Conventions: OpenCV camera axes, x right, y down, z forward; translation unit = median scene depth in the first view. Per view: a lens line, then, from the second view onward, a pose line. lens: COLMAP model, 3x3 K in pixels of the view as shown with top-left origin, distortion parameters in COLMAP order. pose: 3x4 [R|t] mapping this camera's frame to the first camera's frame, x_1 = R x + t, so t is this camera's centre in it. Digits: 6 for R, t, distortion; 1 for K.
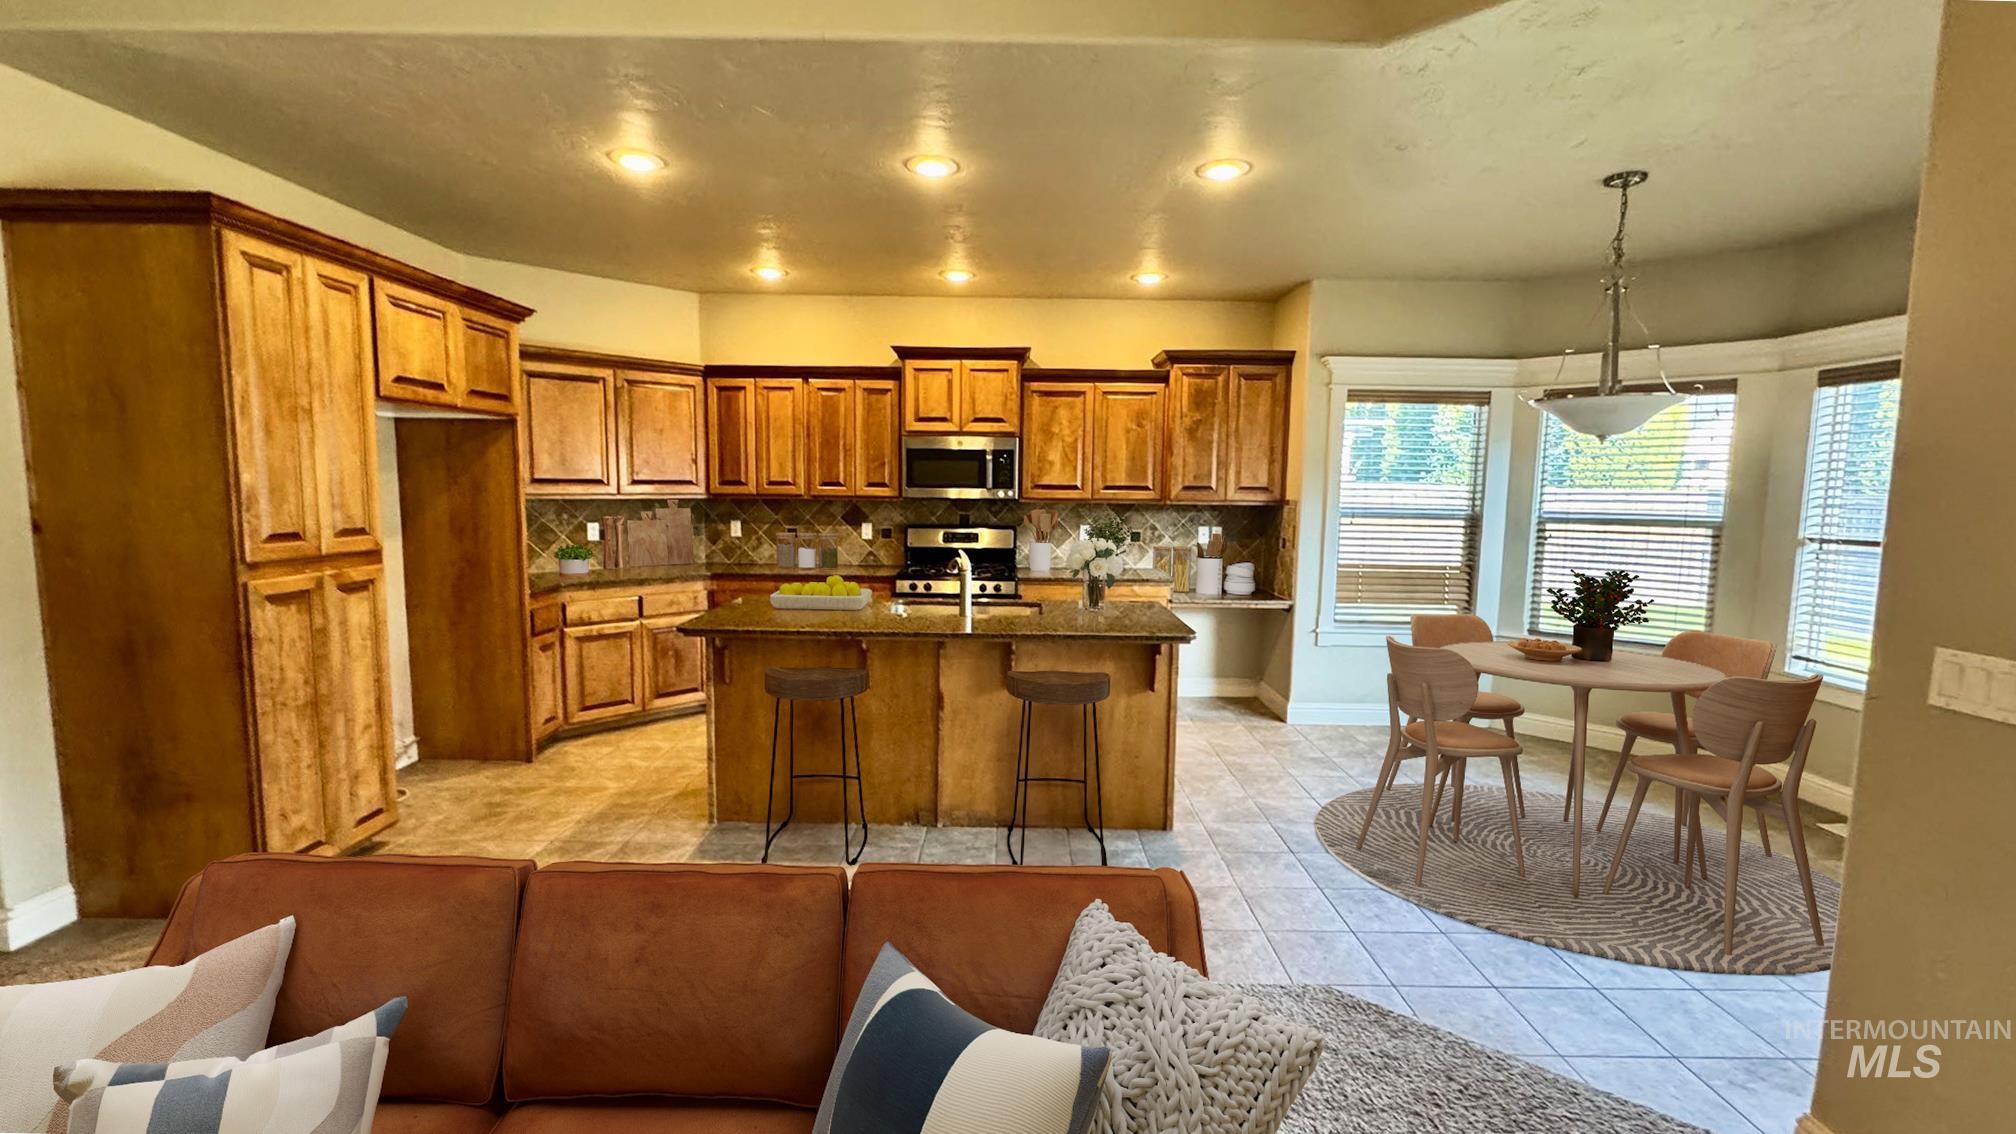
lens RADIAL K [[854.4, 0, 1001.4], [0, 854.4, 562.6], [0, 0, 1]] dist [0.003385, 0.000145]
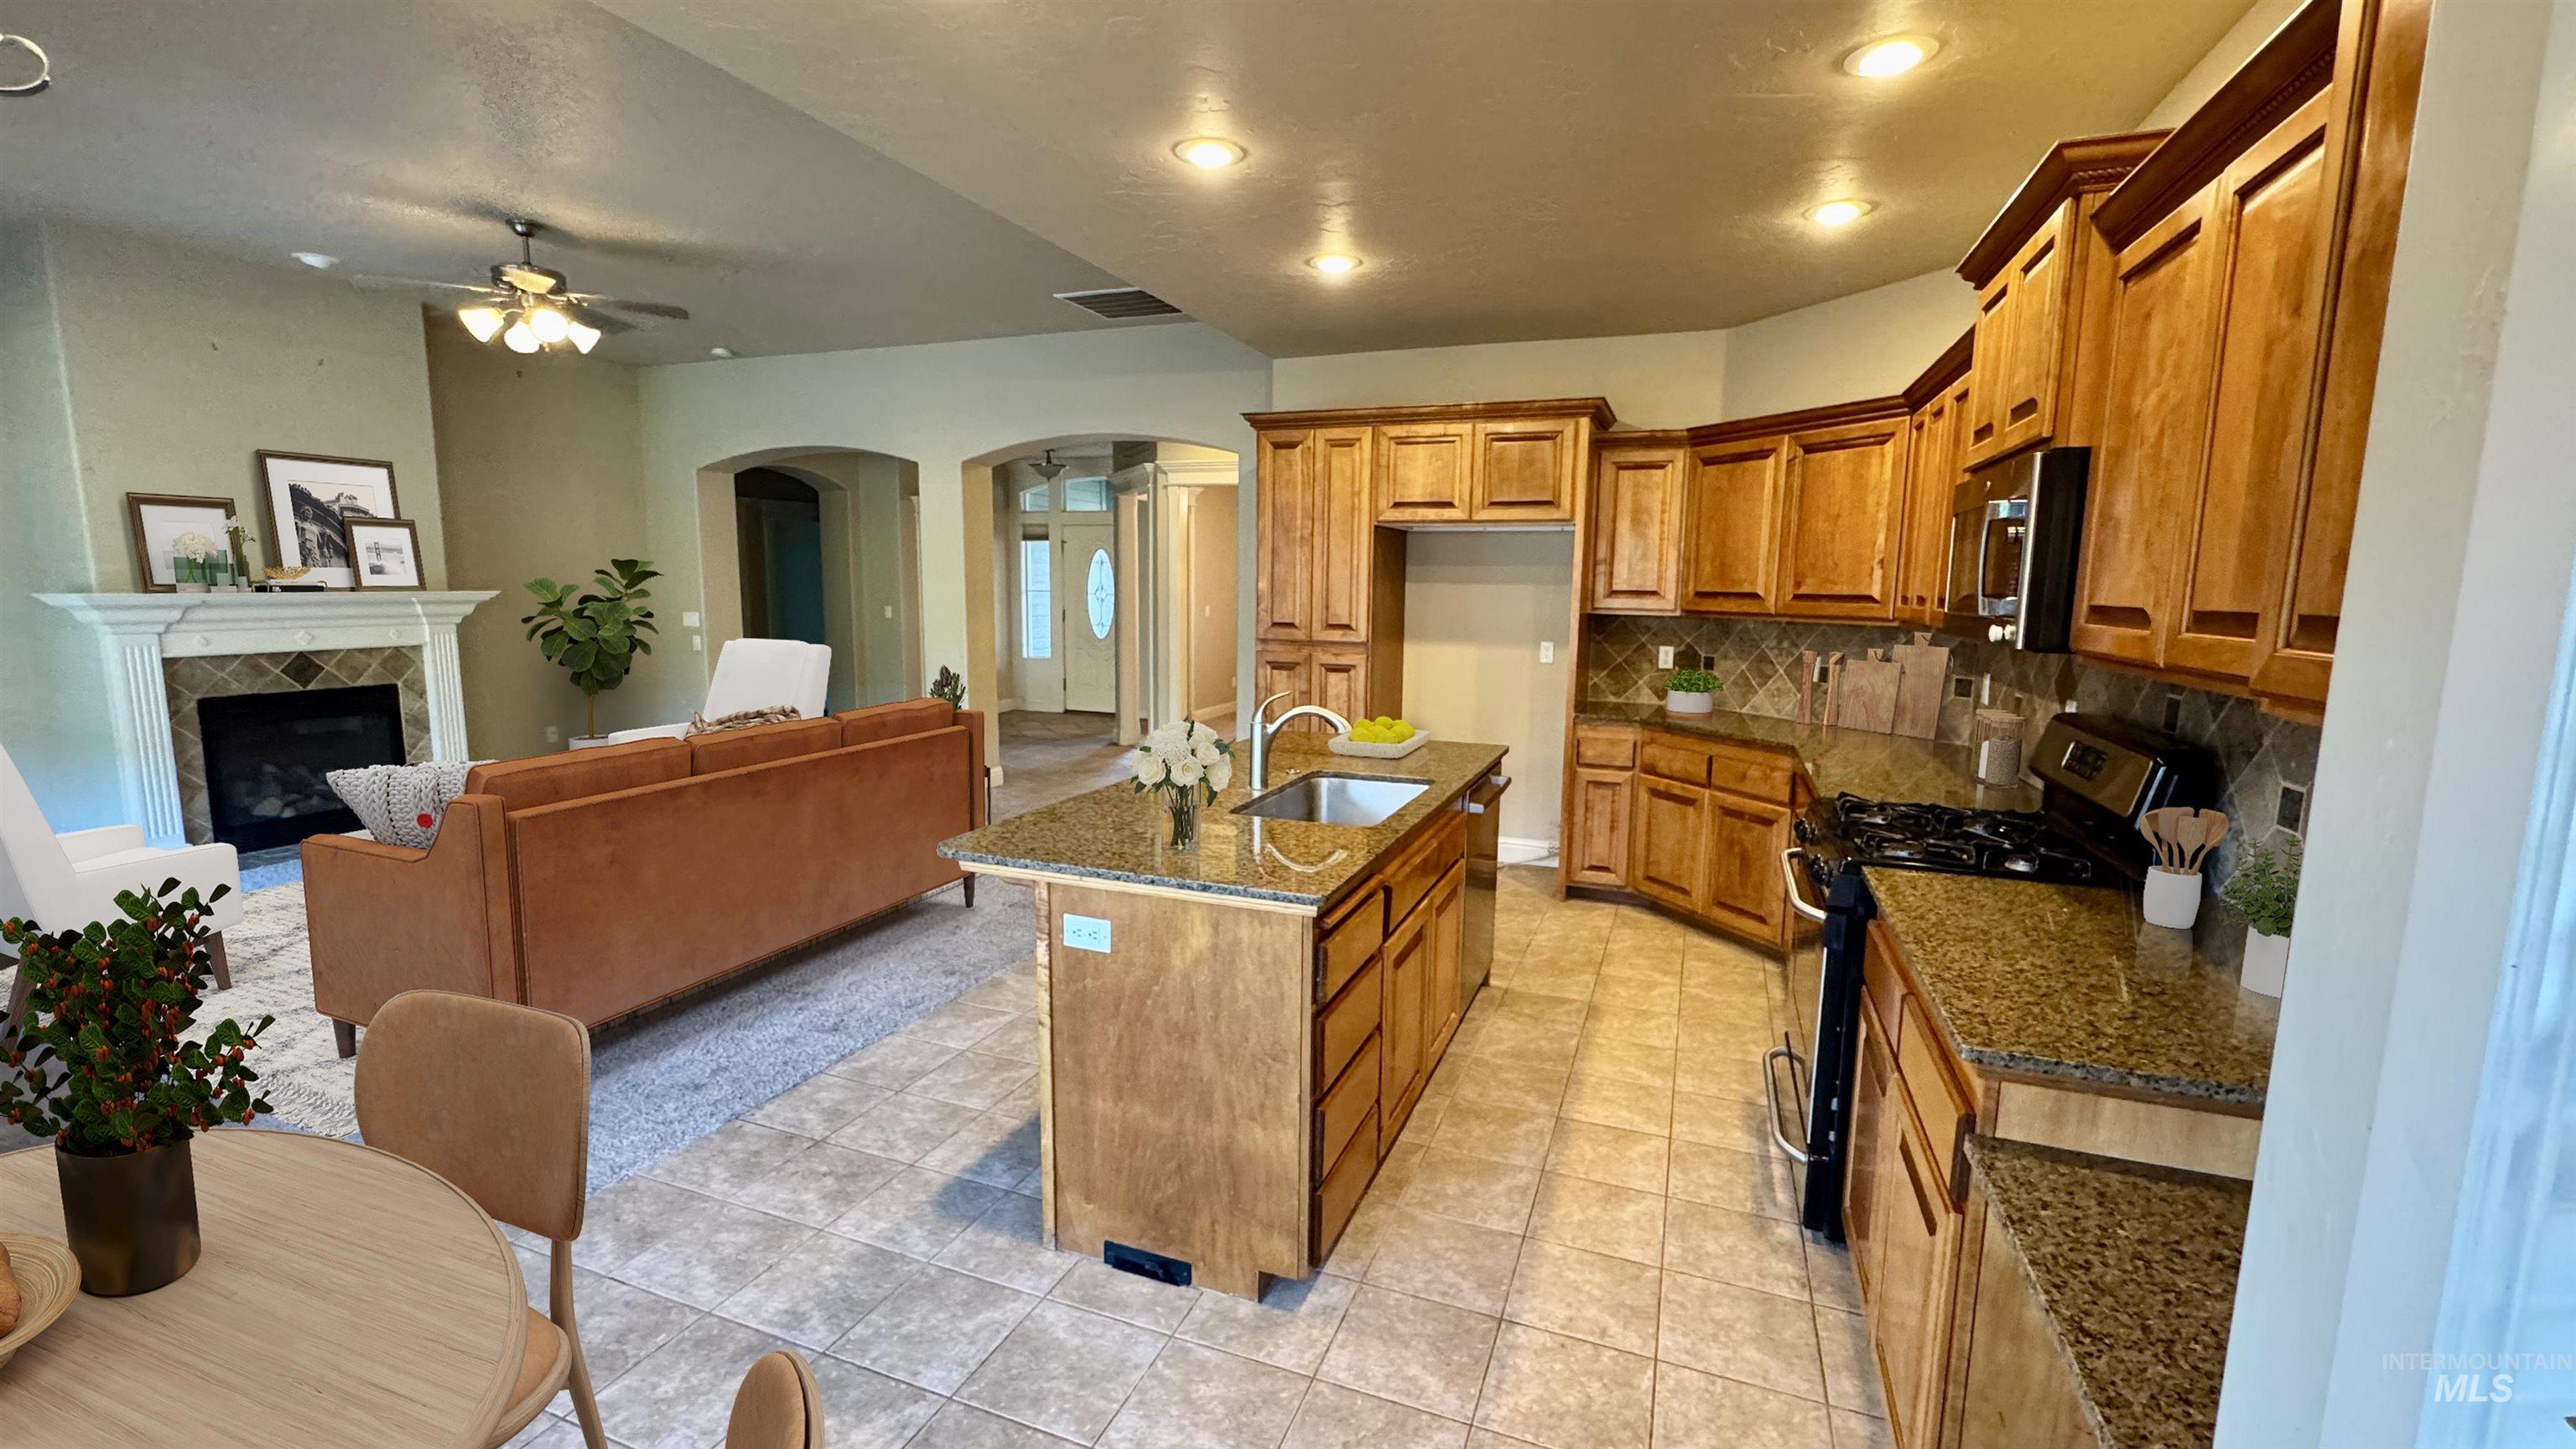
lens RADIAL K [[1053.2, 0, 1279.8], [0, 1053.2, 727.7], [0, 0, 1]] dist [-0.000179, -0.000012]
pose [[-0.369564, 0.105783, -0.923164, 0.584775], [-0.107871, 0.981897, 0.155696, -0.091585], [0.922923, 0.157122, -0.351463, 1.089755]]
